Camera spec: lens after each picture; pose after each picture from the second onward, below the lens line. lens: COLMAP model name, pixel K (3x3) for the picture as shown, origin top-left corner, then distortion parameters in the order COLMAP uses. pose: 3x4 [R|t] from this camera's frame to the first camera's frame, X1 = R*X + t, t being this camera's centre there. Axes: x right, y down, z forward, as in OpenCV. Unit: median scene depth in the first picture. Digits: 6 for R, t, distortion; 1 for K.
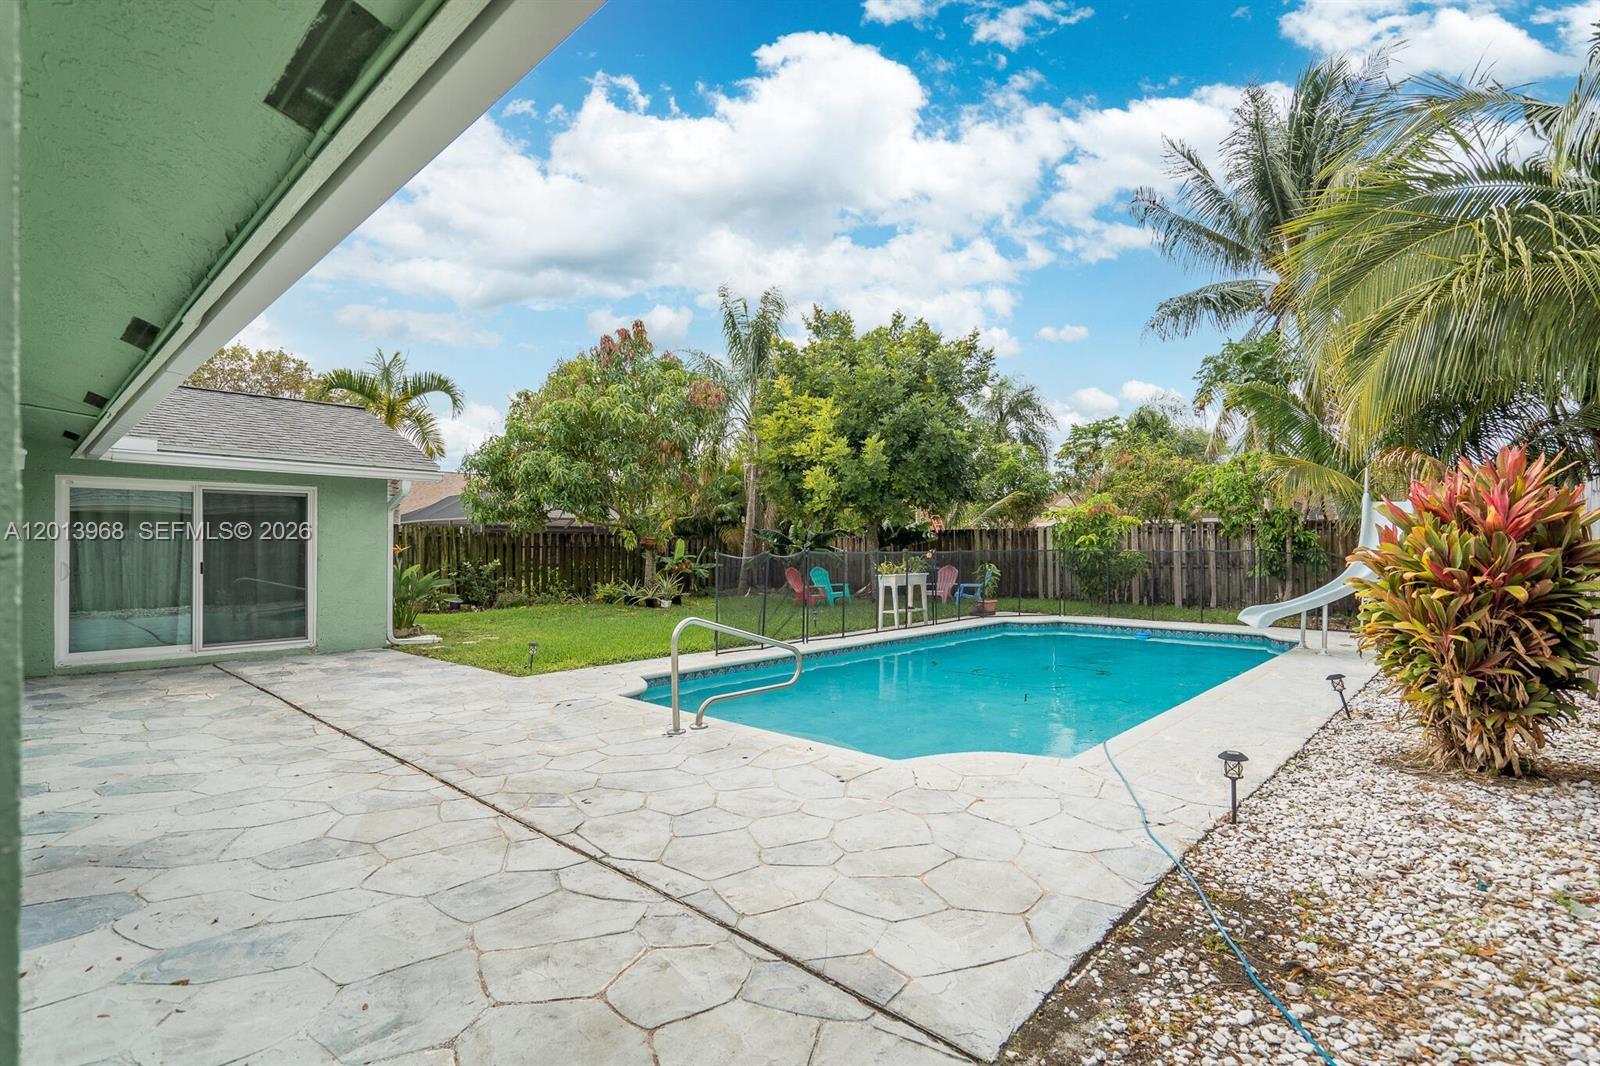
lens RADIAL K [[760.5, 0, 802.2], [0, 760.5, 541.4], [0, 0, 1]] dist [0.000816, 0.000028]
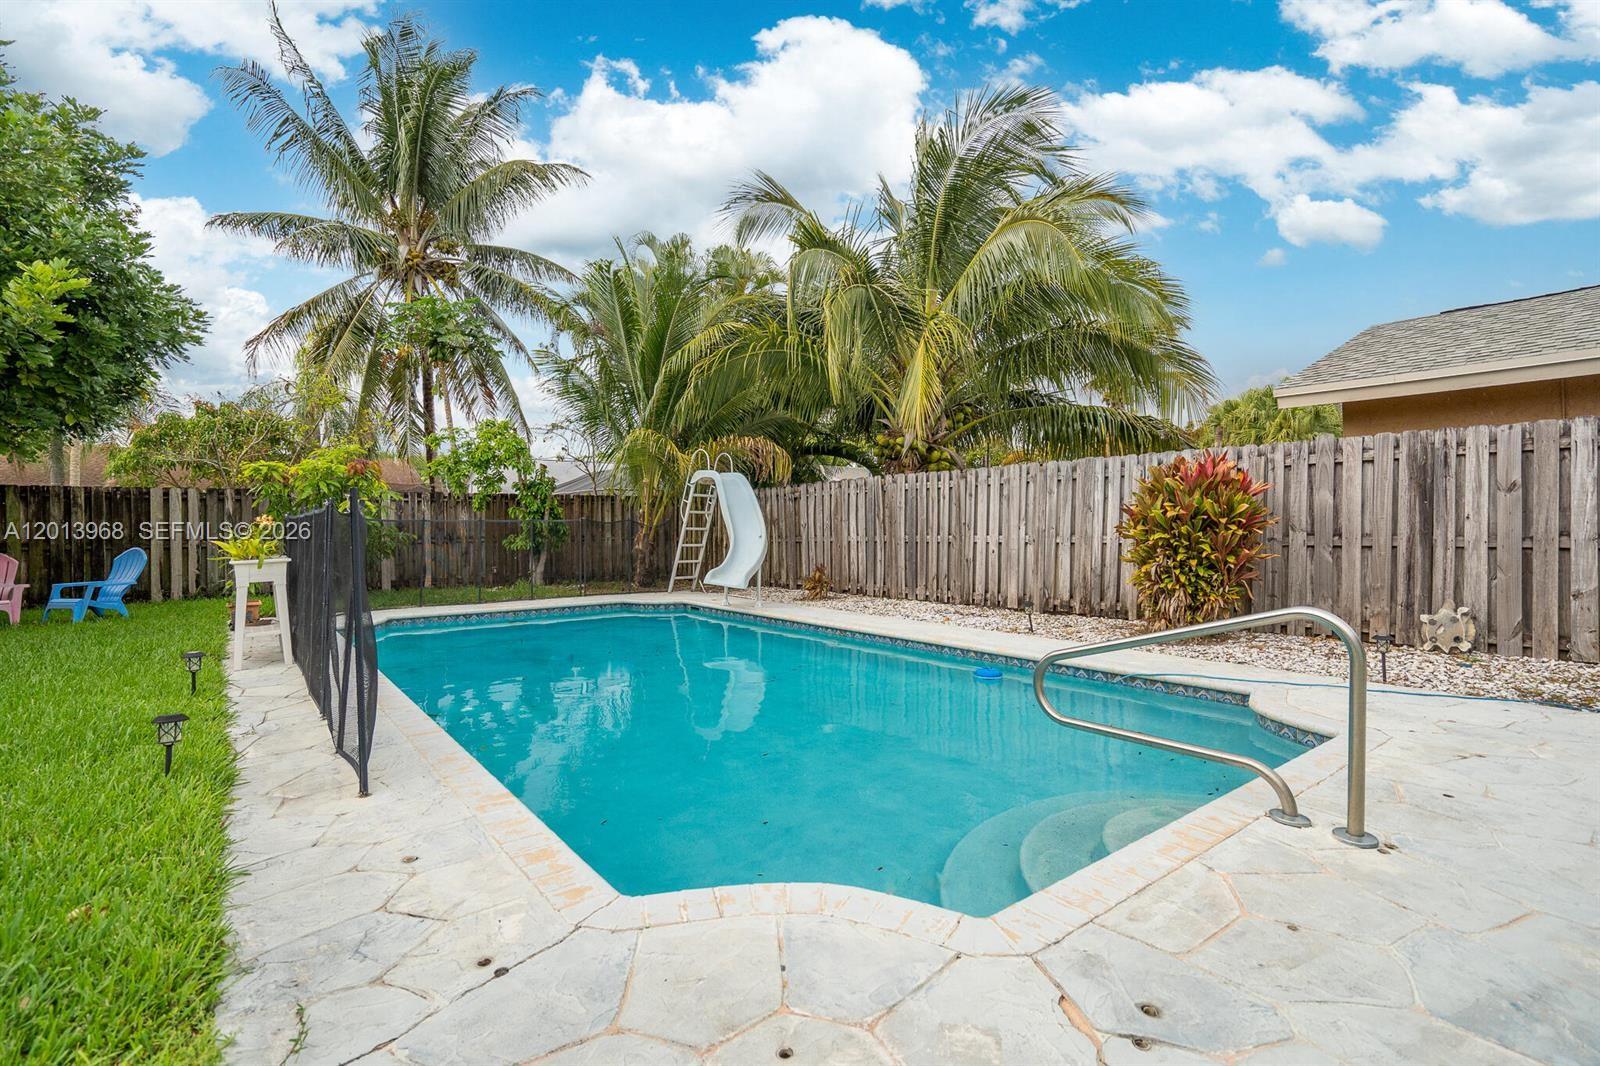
lens RADIAL K [[733.4, 0, 799.0], [0, 733.4, 521.1], [0, 0, 1]] dist [-0.000810, -0.000043]
pose [[0.161585, 0.010571, 0.986802, -0.212698], [-0.002635, 0.999944, -0.010280, 0.015181], [-0.986855, -0.000939, 0.161603, 0.398537]]
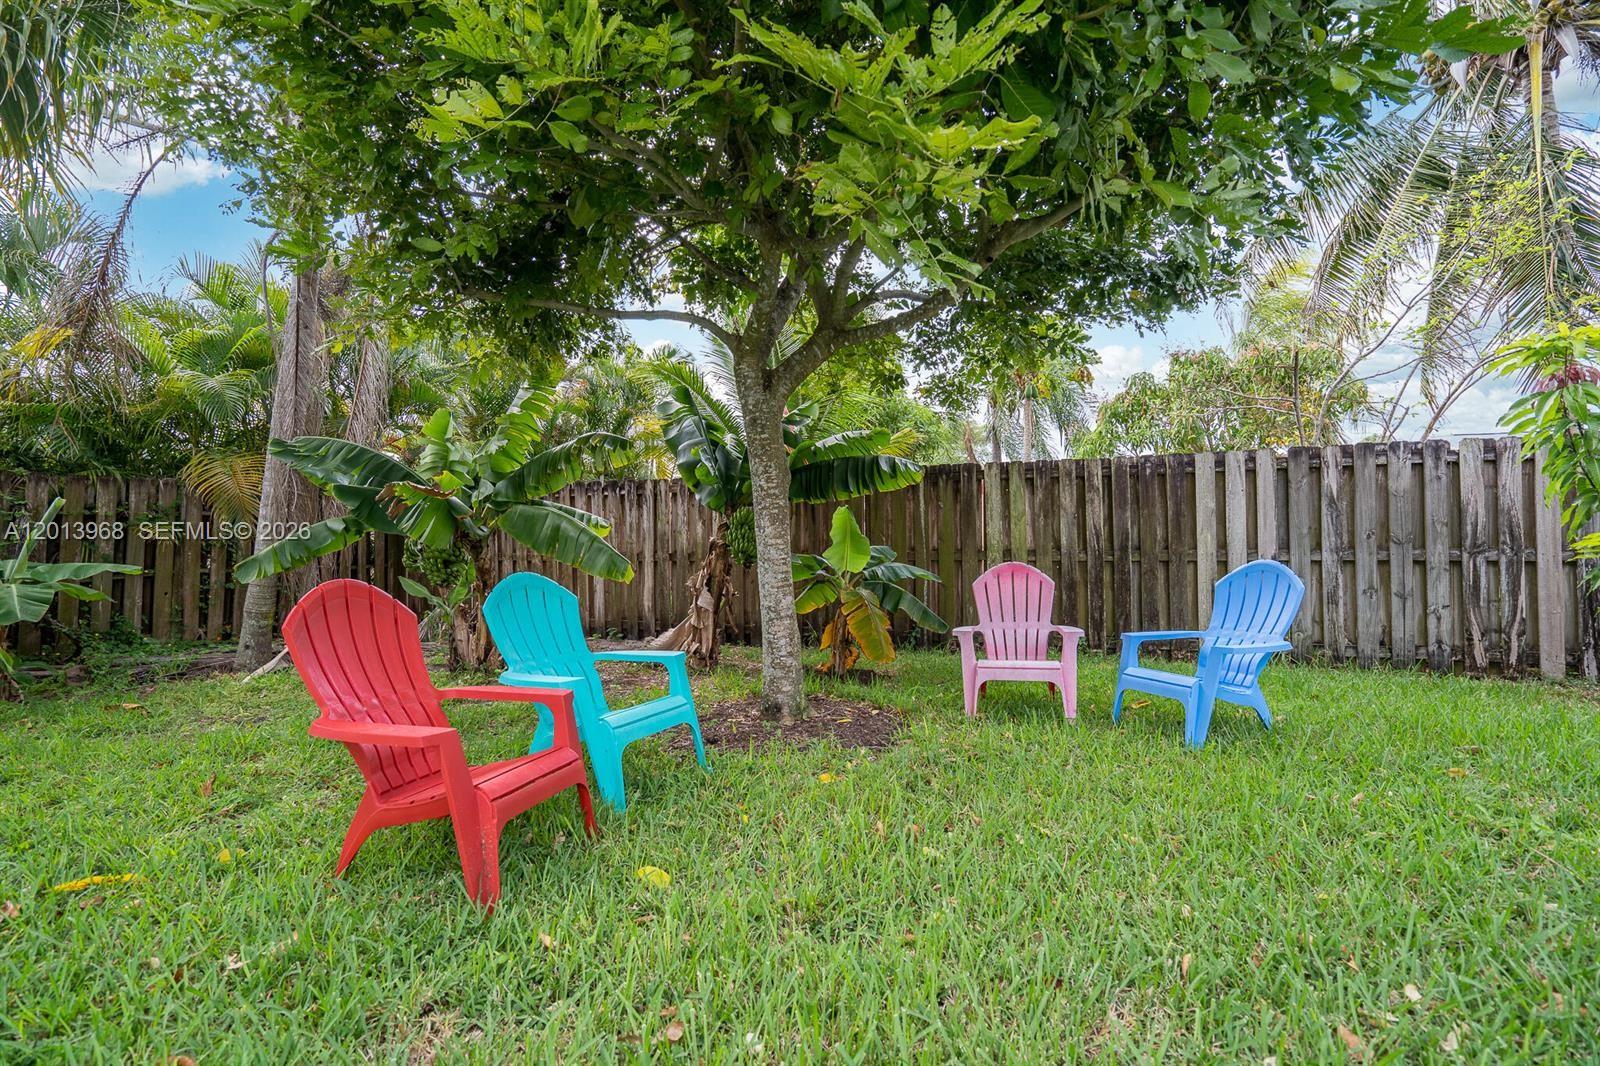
lens RADIAL K [[721.2, 0, 799.4], [0, 721.2, 538.3], [0, 0, 1]] dist [0.003109, 0.000495]
pose [[0.925136, 0.006950, 0.379572, 0.016022], [-0.003939, 0.999954, -0.008709, 0.026333], [-0.379615, 0.006561, 0.925121, 0.810940]]
